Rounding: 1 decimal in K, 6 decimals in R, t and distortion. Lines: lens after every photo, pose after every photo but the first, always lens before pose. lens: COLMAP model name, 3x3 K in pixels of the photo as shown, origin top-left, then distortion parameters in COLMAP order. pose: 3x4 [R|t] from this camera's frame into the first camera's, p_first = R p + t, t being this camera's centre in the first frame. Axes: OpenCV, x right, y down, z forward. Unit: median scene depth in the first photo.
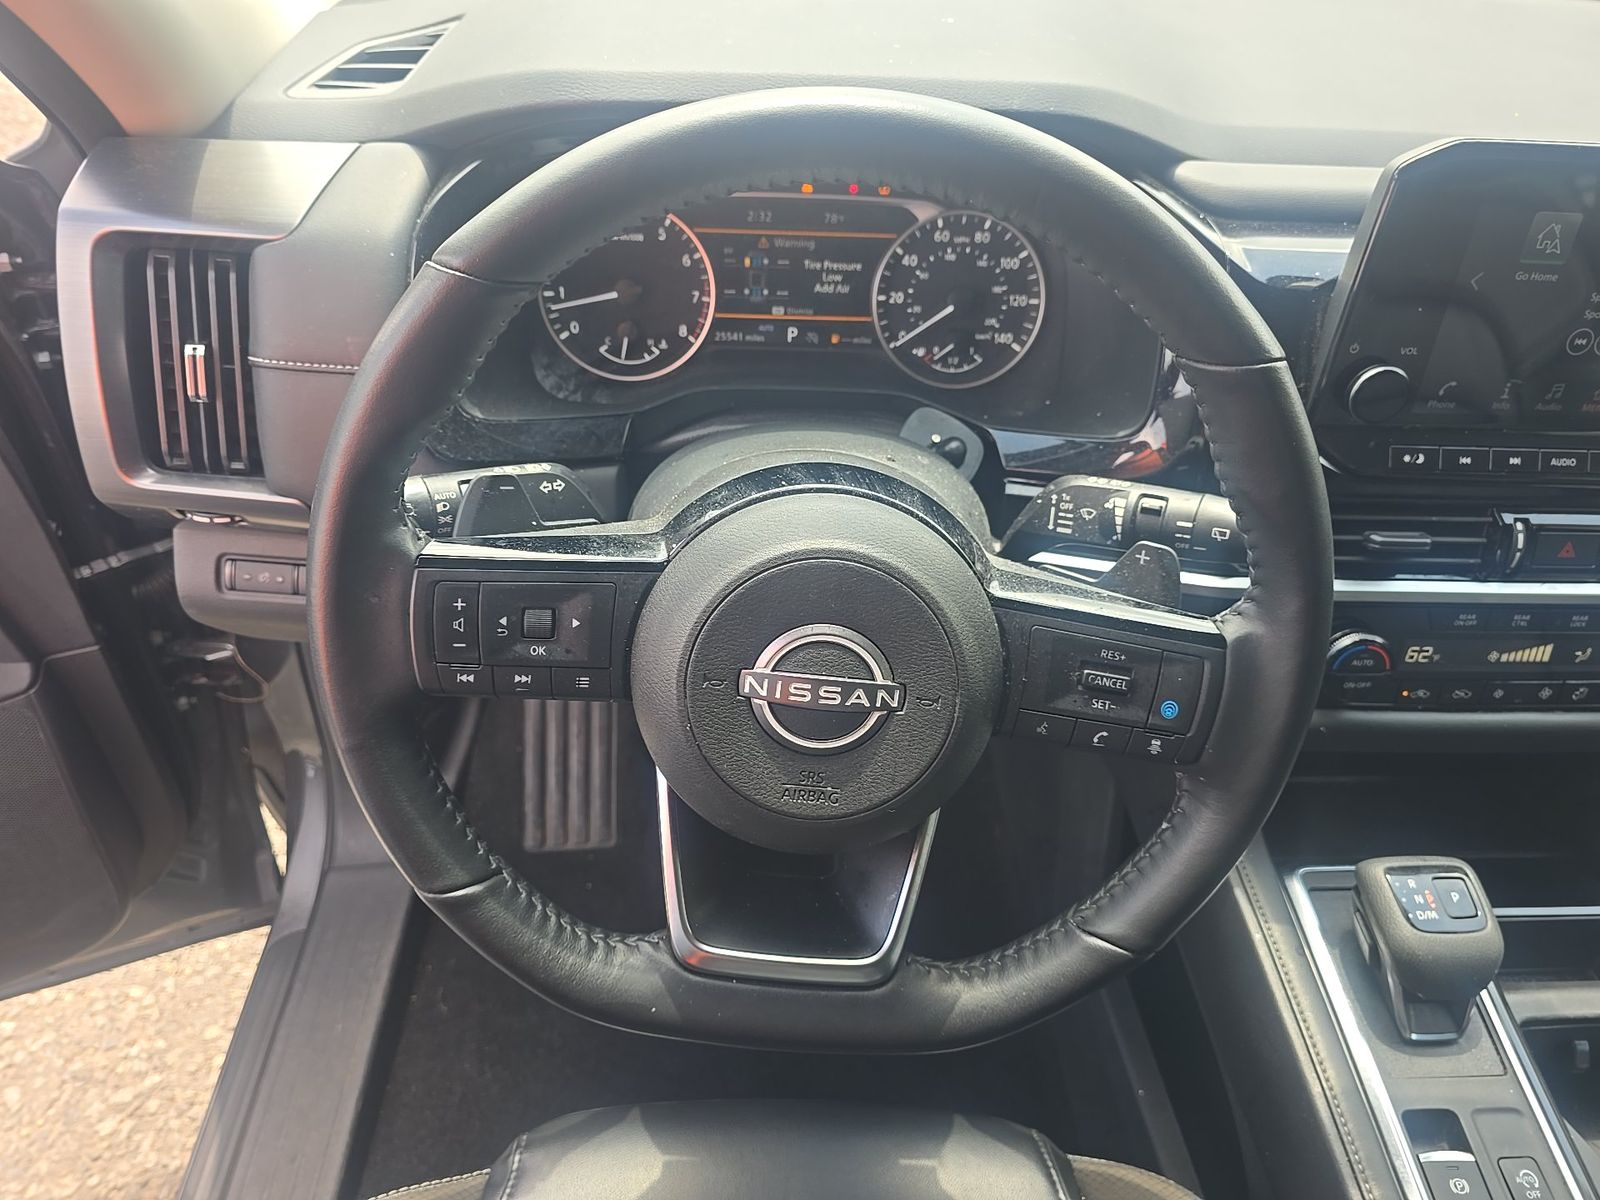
lens RADIAL K [[1055.8, 0, 799.6], [0, 1055.8, 601.4], [0, 0, 1]] dist [0.012474, -0.040765]
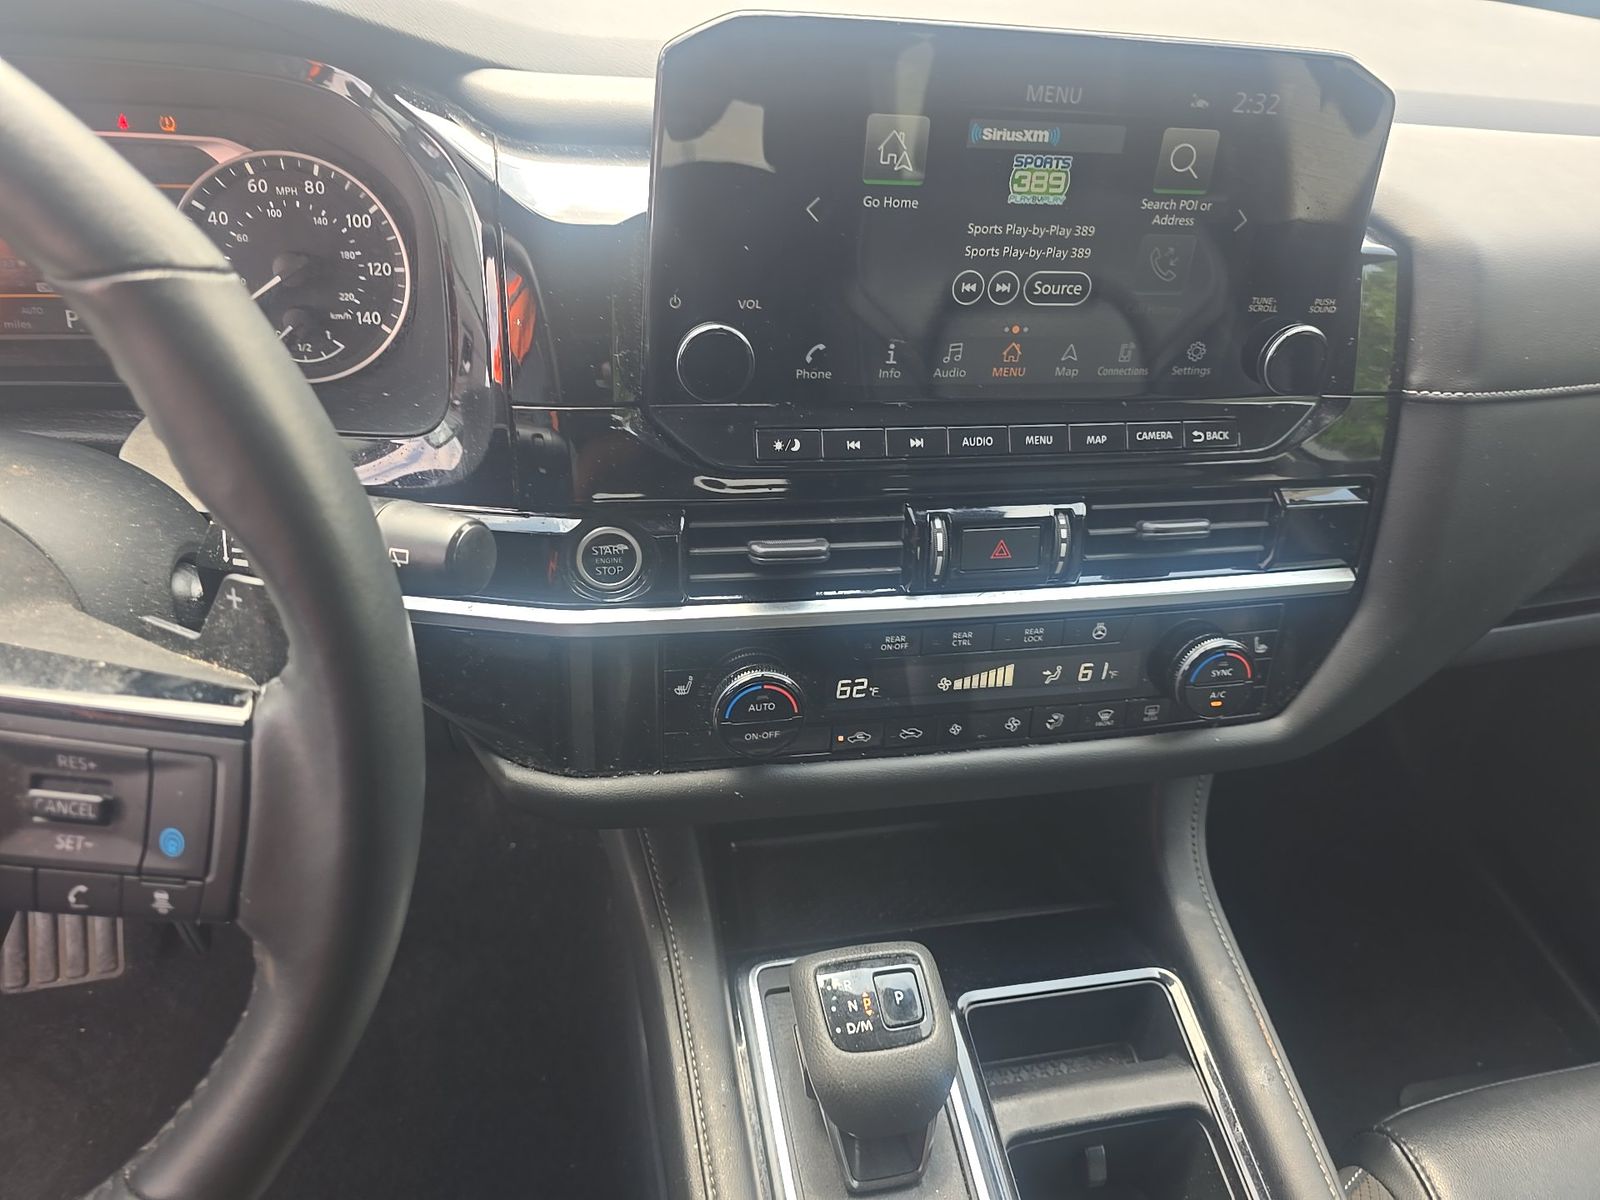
lens RADIAL K [[1055.8, 0, 800.7], [0, 1055.8, 596.6], [0, 0, 1]] dist [0.012474, -0.040765]
pose [[0.983295, -0.061624, 0.171269, 0.409961], [0.067320, 0.997348, -0.027645, -0.000435], [-0.169111, 0.038713, 0.984836, 0.209943]]
